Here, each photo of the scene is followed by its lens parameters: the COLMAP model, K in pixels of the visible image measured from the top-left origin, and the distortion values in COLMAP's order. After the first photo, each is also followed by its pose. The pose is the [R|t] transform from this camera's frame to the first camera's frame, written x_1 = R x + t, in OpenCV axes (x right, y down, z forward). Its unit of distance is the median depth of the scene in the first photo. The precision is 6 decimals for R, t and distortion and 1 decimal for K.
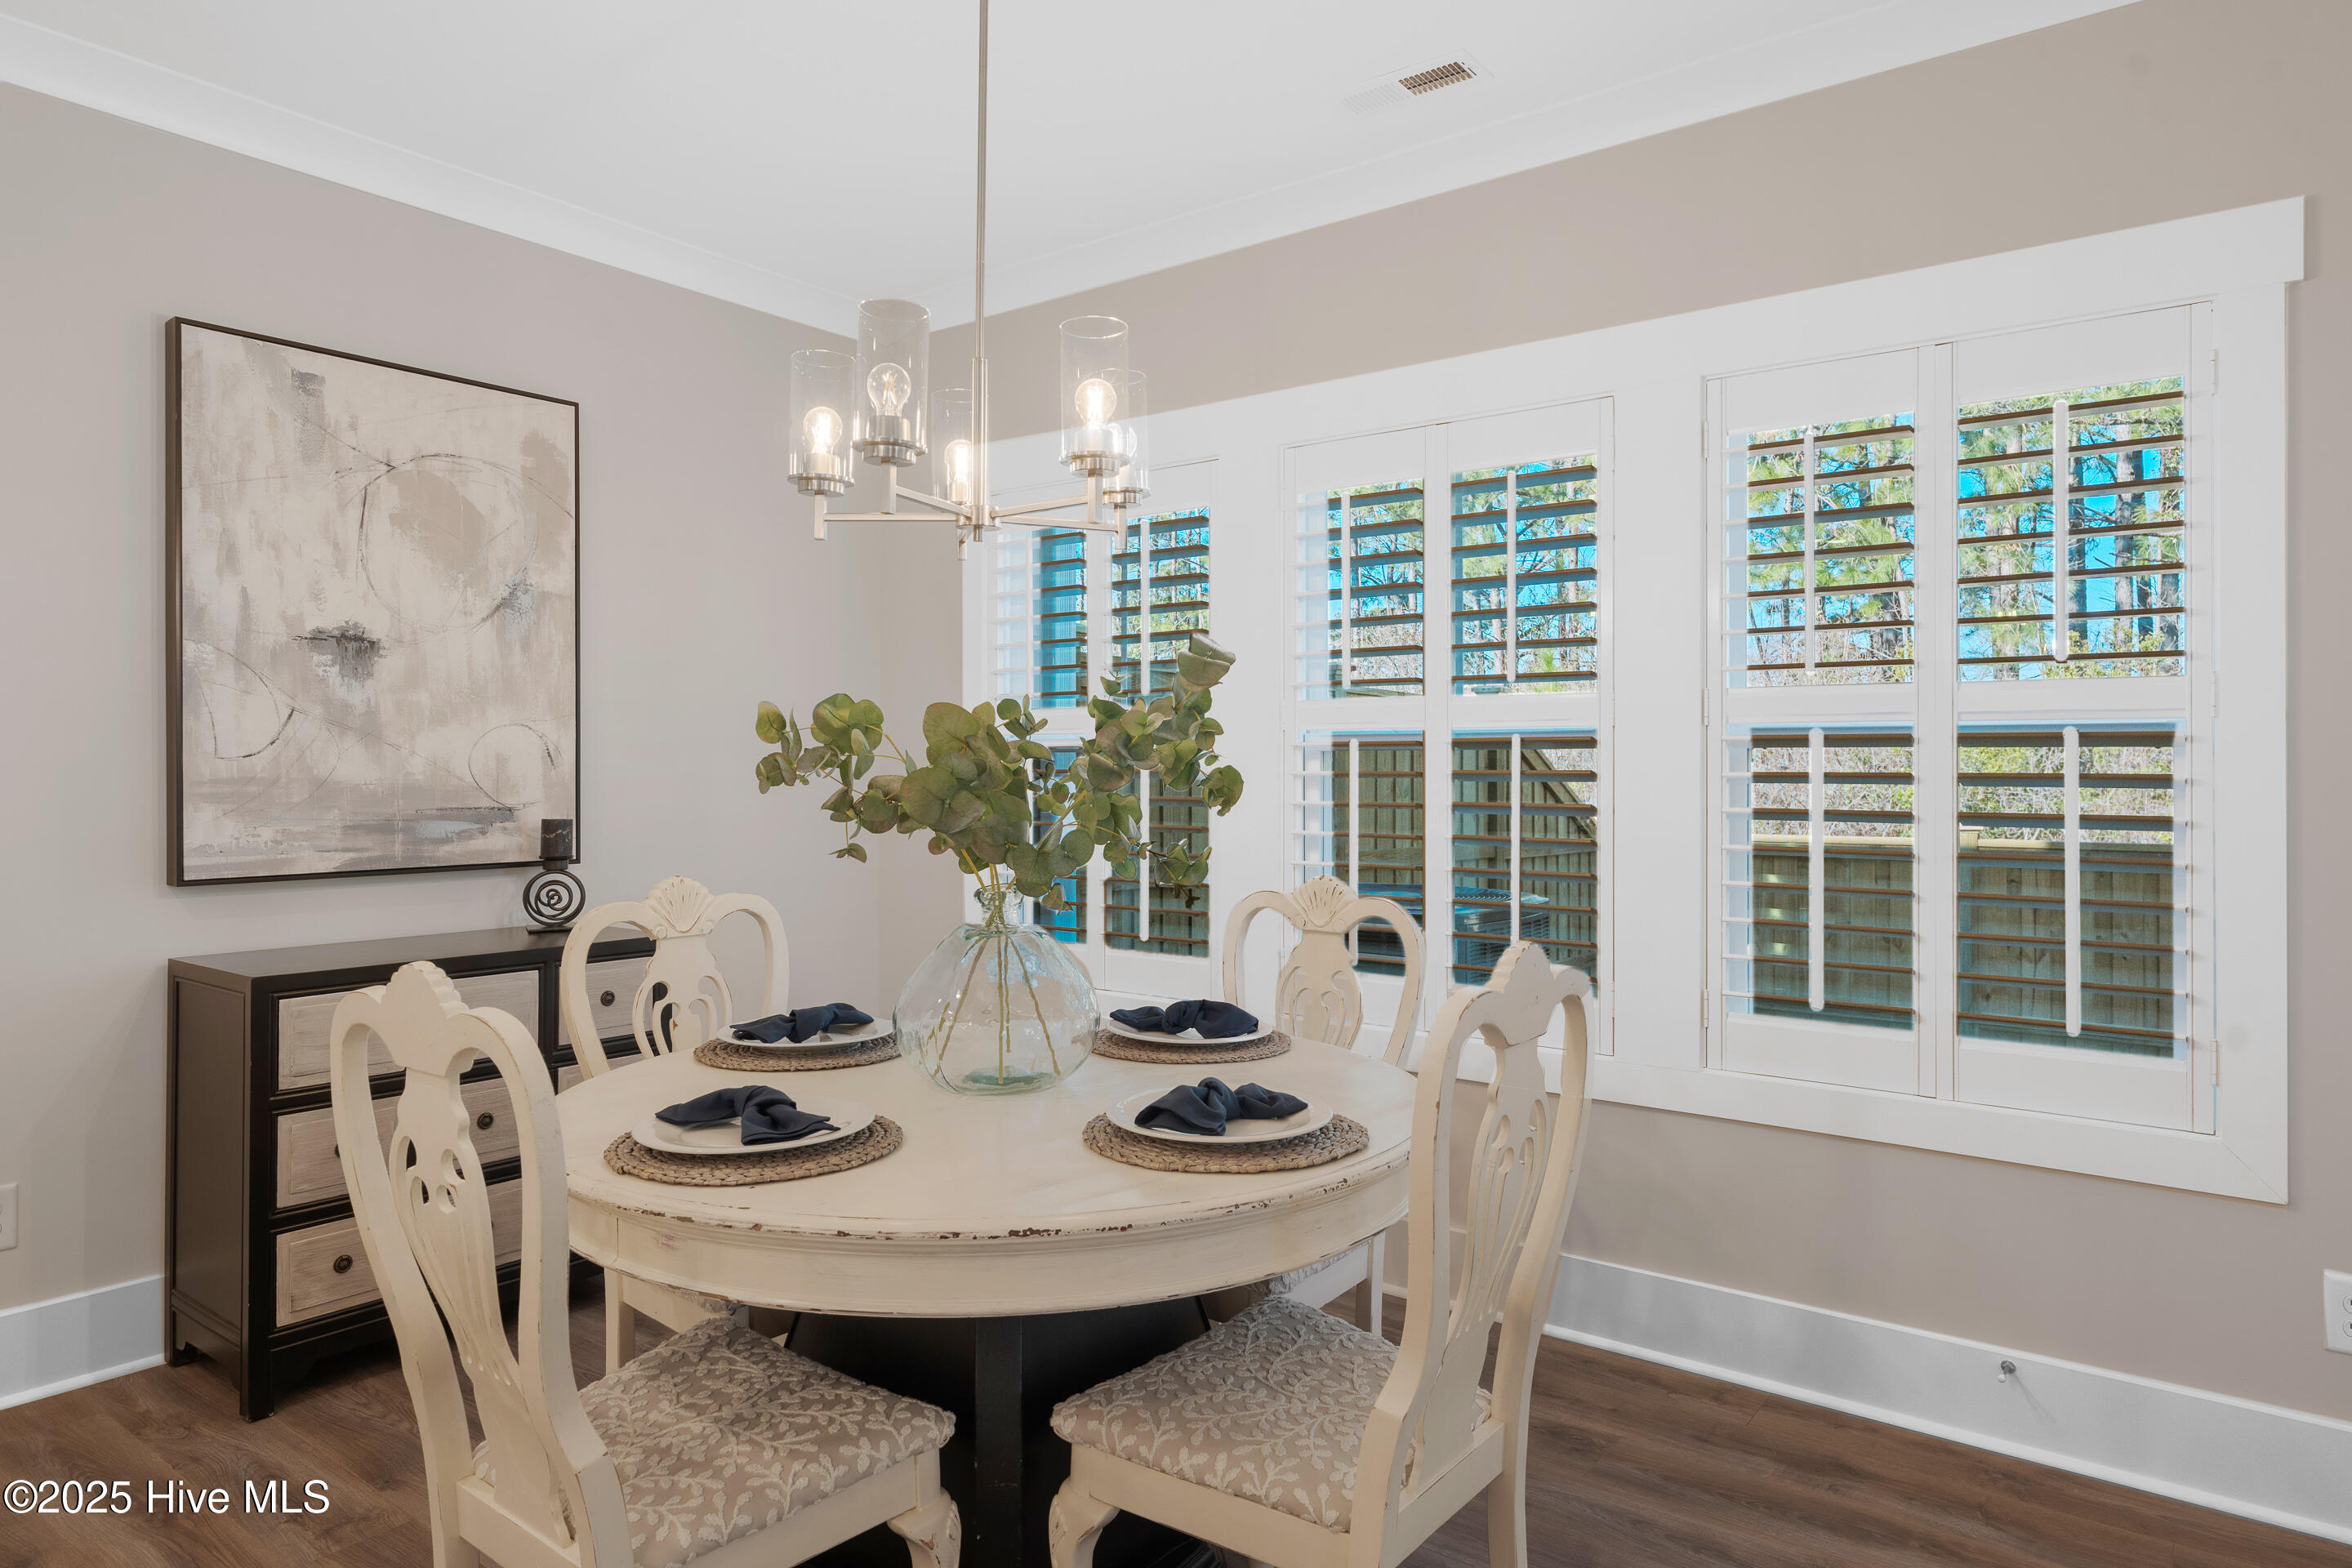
lens RADIAL K [[1371.5, 0, 1172.0], [0, 1371.5, 773.2], [0, 0, 1]] dist [-0.001193, 0.000005]
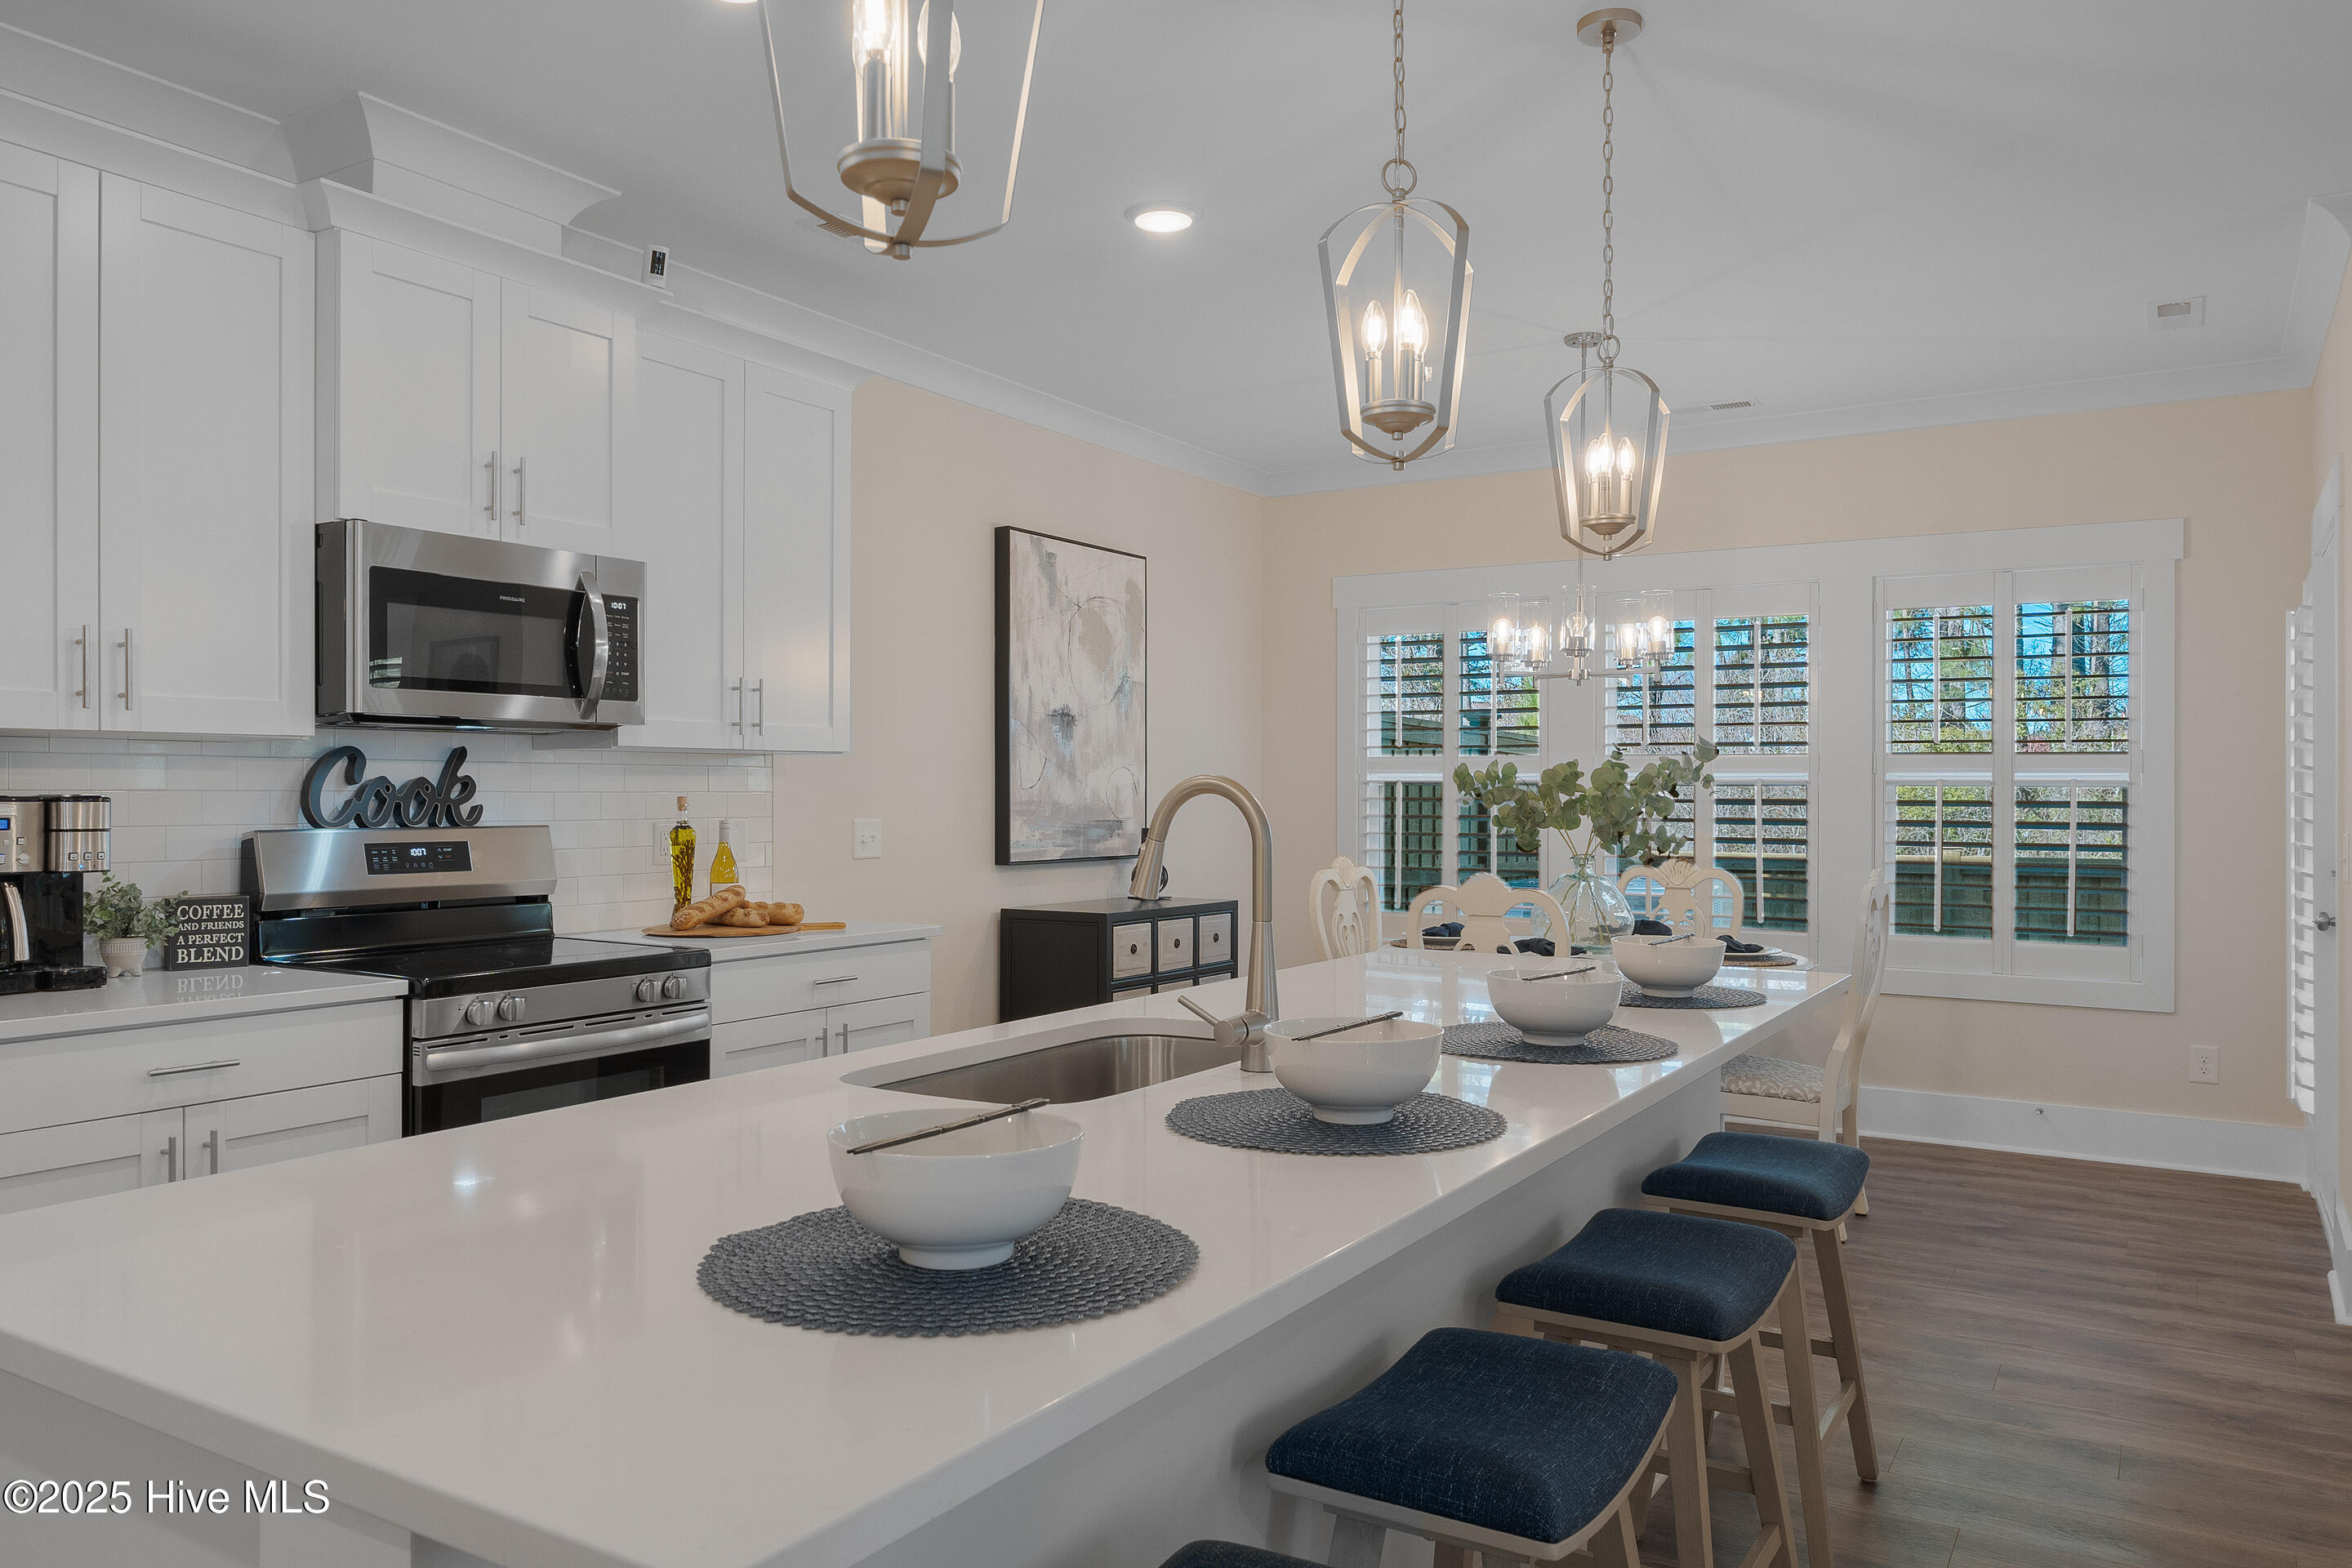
lens RADIAL K [[1611.9, 0, 1191.2], [0, 1611.9, 793.5], [0, 0, 1]] dist [-0.003716, -0.003428]
pose [[0.995428, 0.004668, 0.095400, -0.640946], [-0.004365, 0.999985, -0.003382, 0.000185], [-0.095414, 0.002950, 0.995433, -0.916933]]
